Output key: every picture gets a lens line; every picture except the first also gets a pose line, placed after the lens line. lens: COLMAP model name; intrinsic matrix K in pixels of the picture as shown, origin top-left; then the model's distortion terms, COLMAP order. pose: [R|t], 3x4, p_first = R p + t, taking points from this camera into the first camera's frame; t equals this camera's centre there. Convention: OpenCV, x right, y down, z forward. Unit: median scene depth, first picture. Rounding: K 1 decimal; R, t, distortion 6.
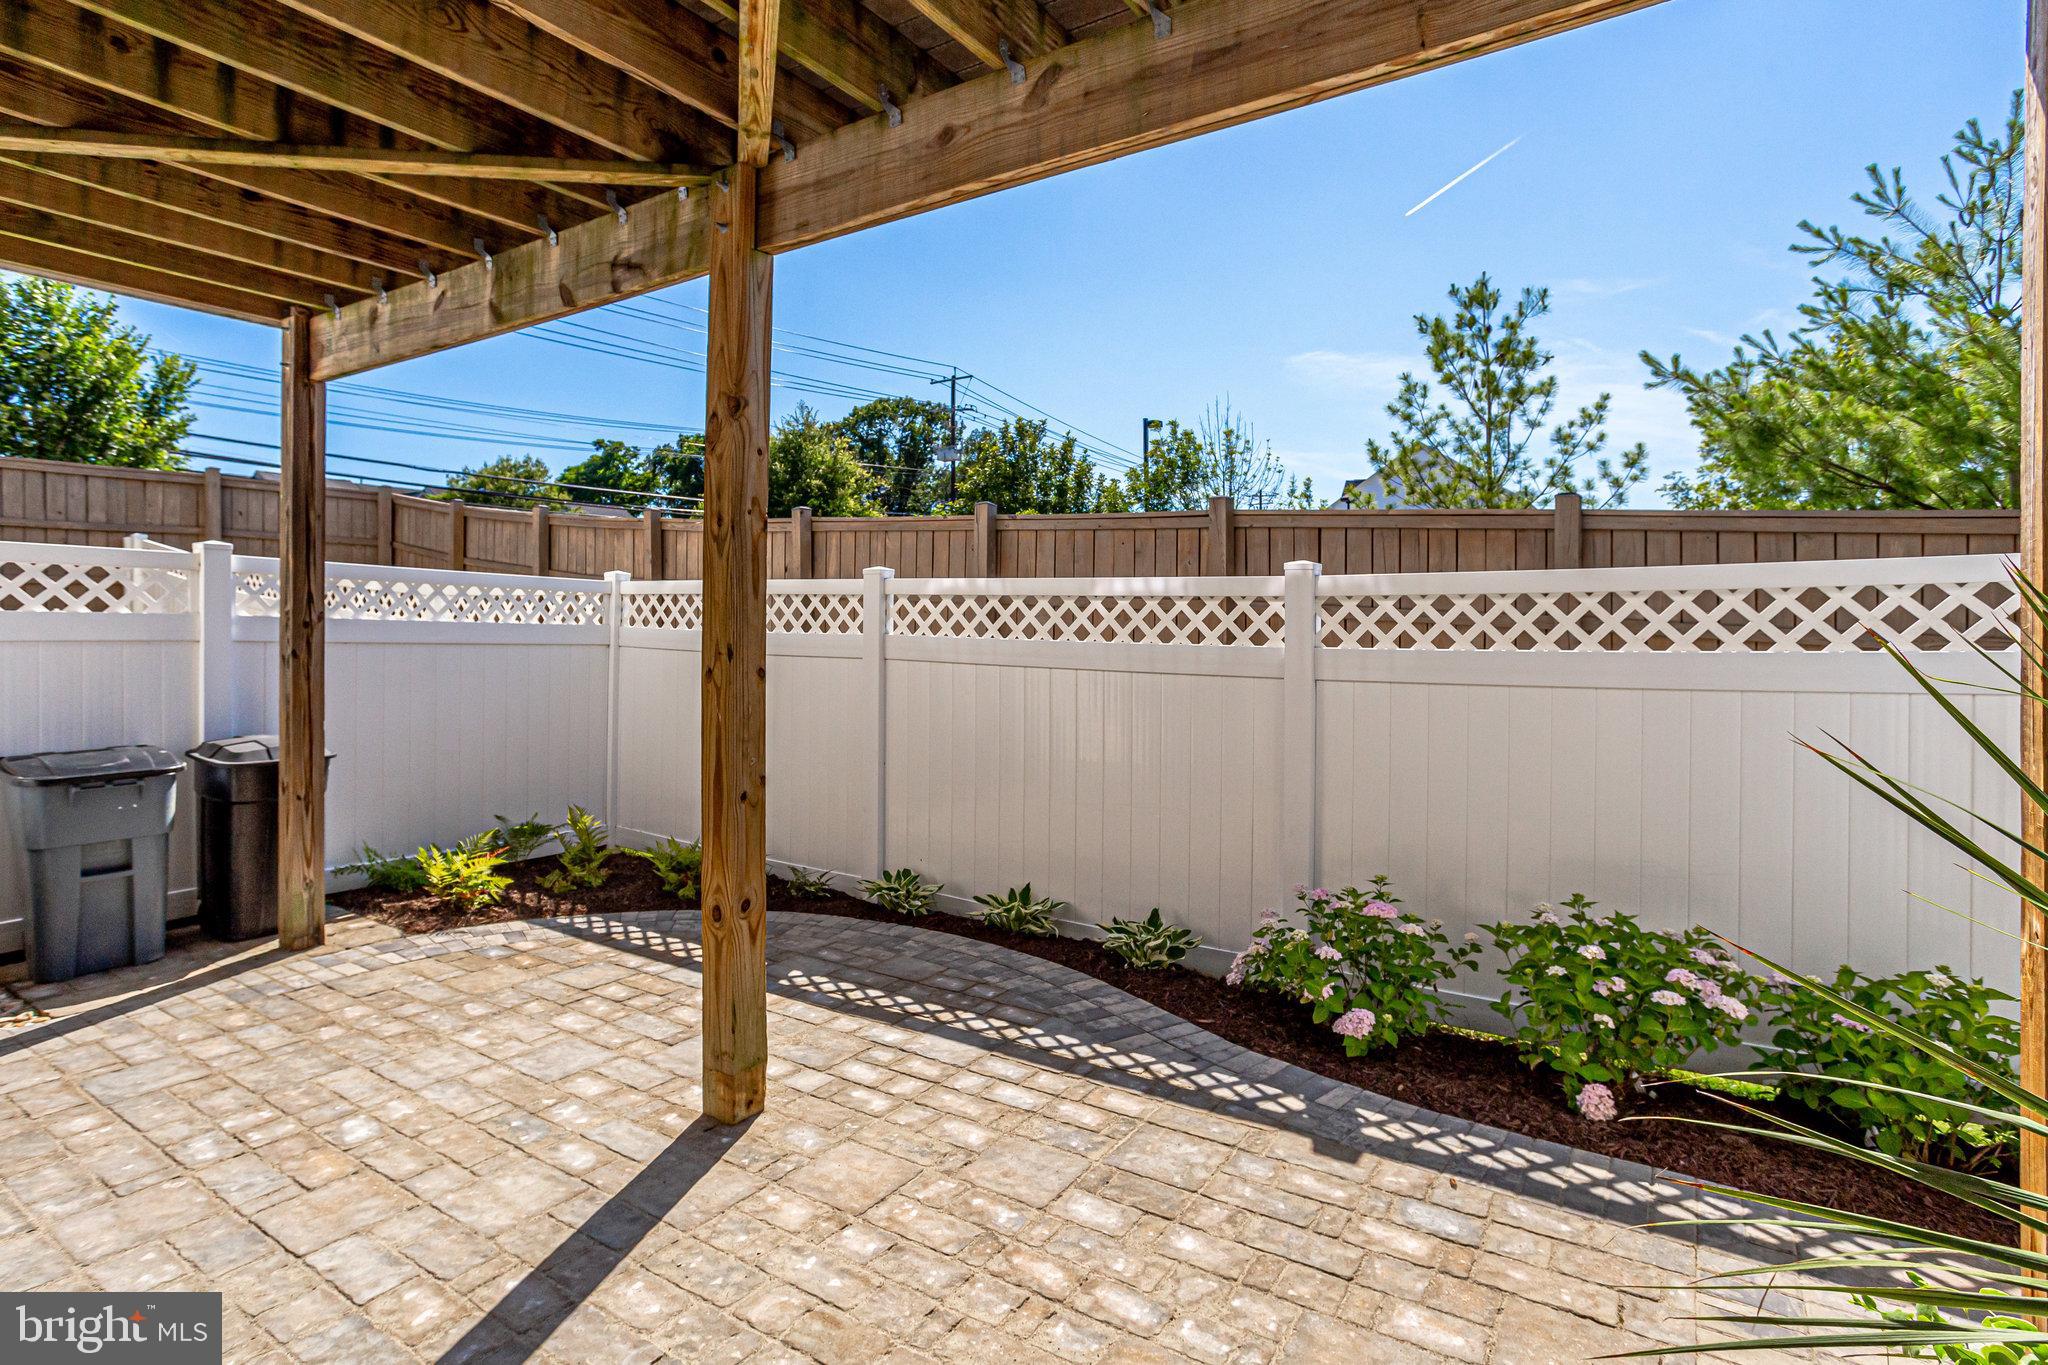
lens RADIAL K [[997.1, 0, 1034.8], [0, 997.1, 614.0], [0, 0, 1]] dist [-0.011504, 0.002330]
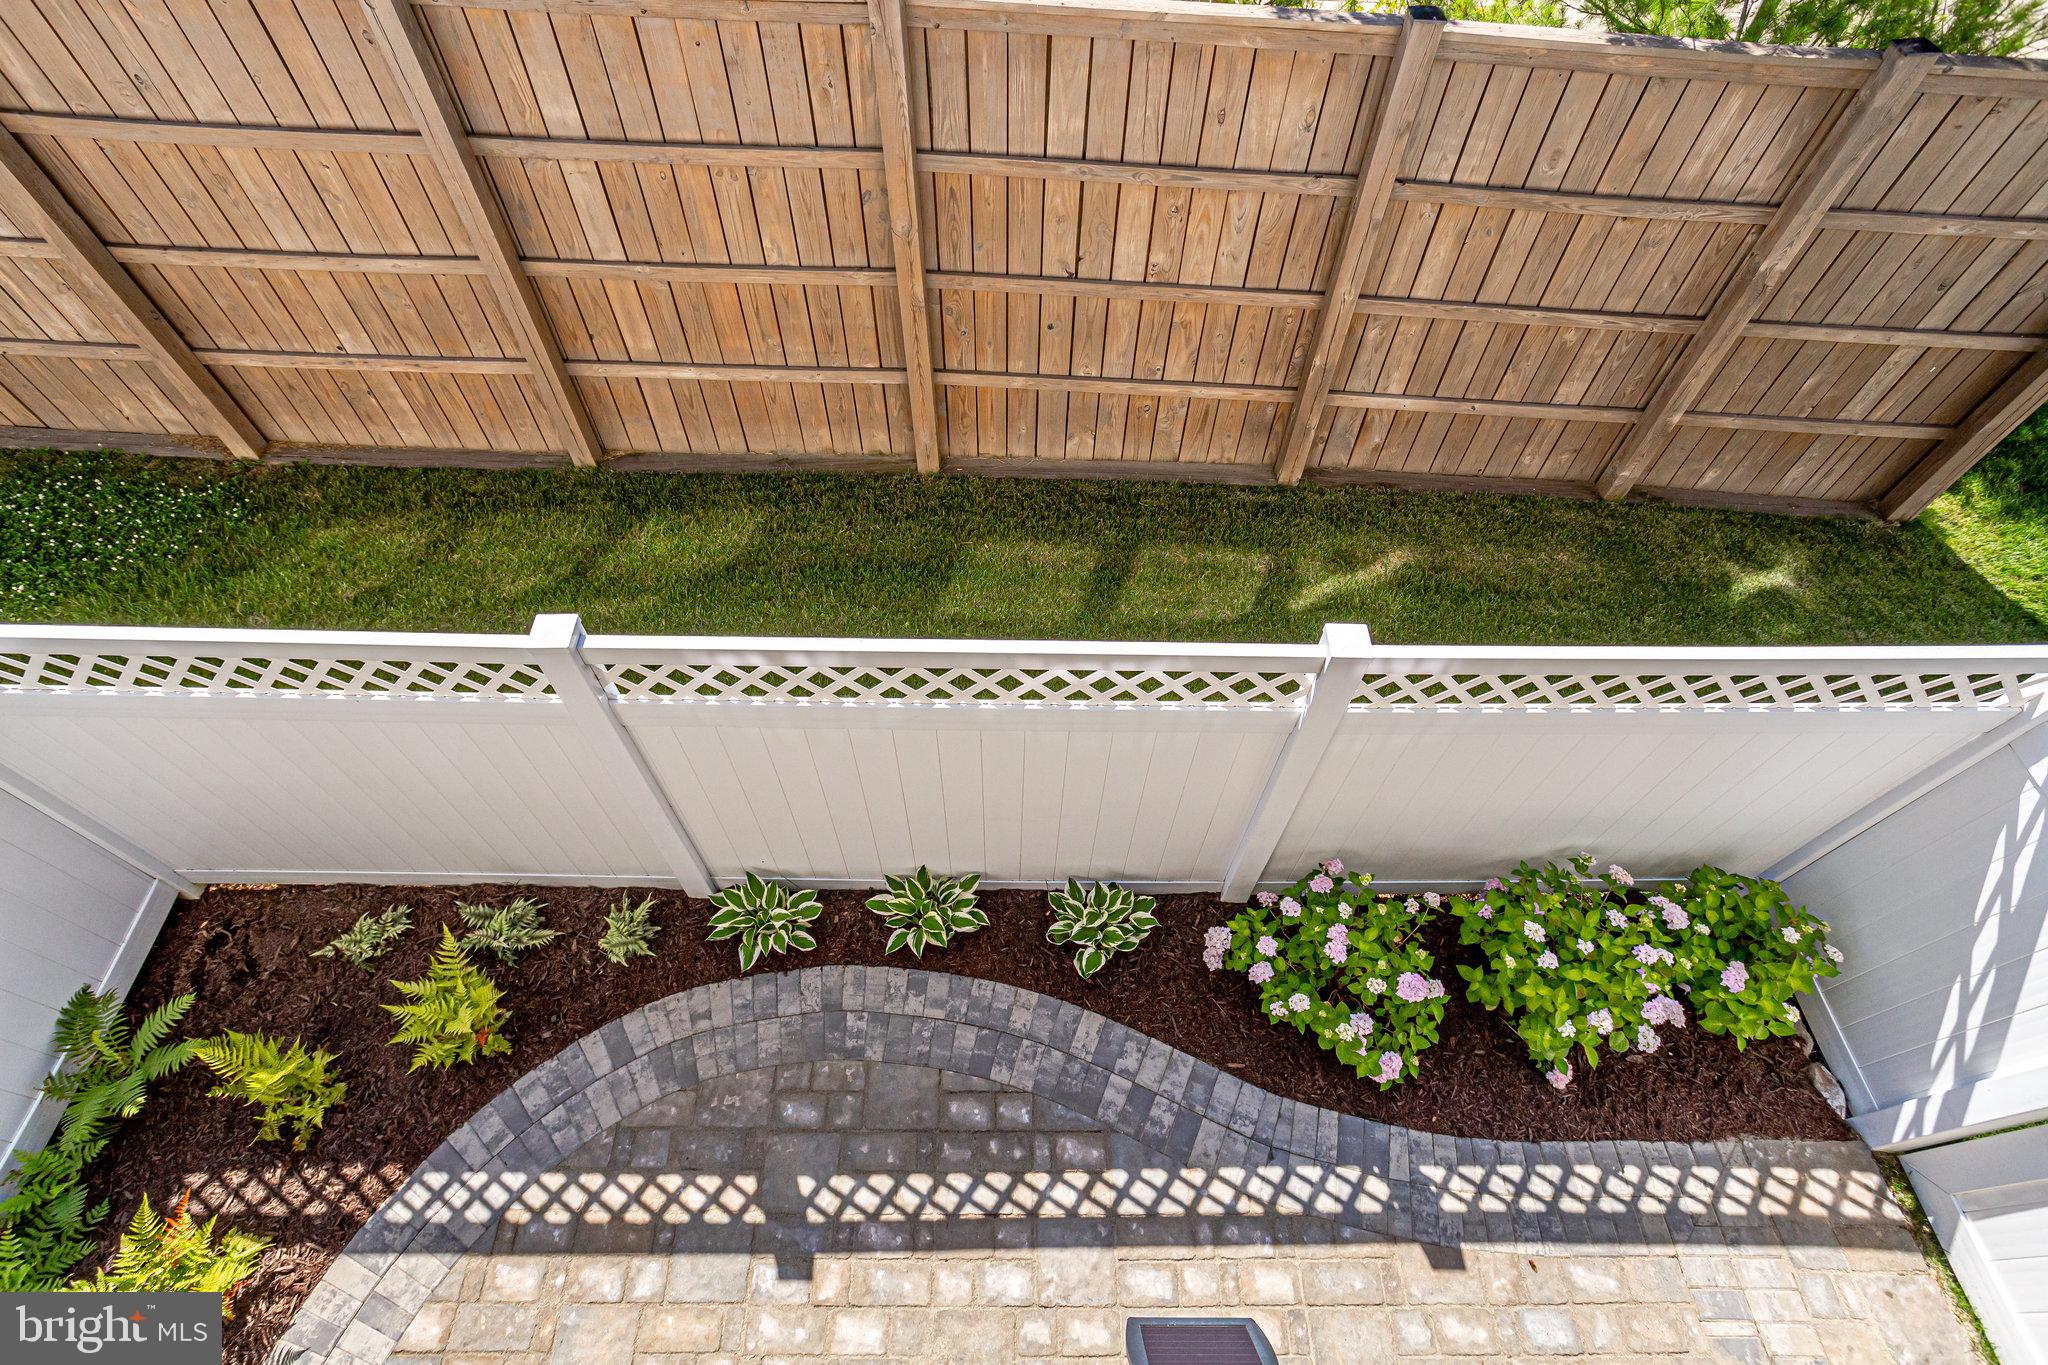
lens RADIAL K [[997.1, 0, 1011.7], [0, 997.1, 678.9], [0, 0, 1]] dist [-0.011504, 0.002330]
pose [[0.845955, -0.432551, 0.311865, -0.208786], [-0.001542, 0.582847, 0.812580, -0.783264], [-0.533252, -0.687888, 0.492396, 0.975645]]
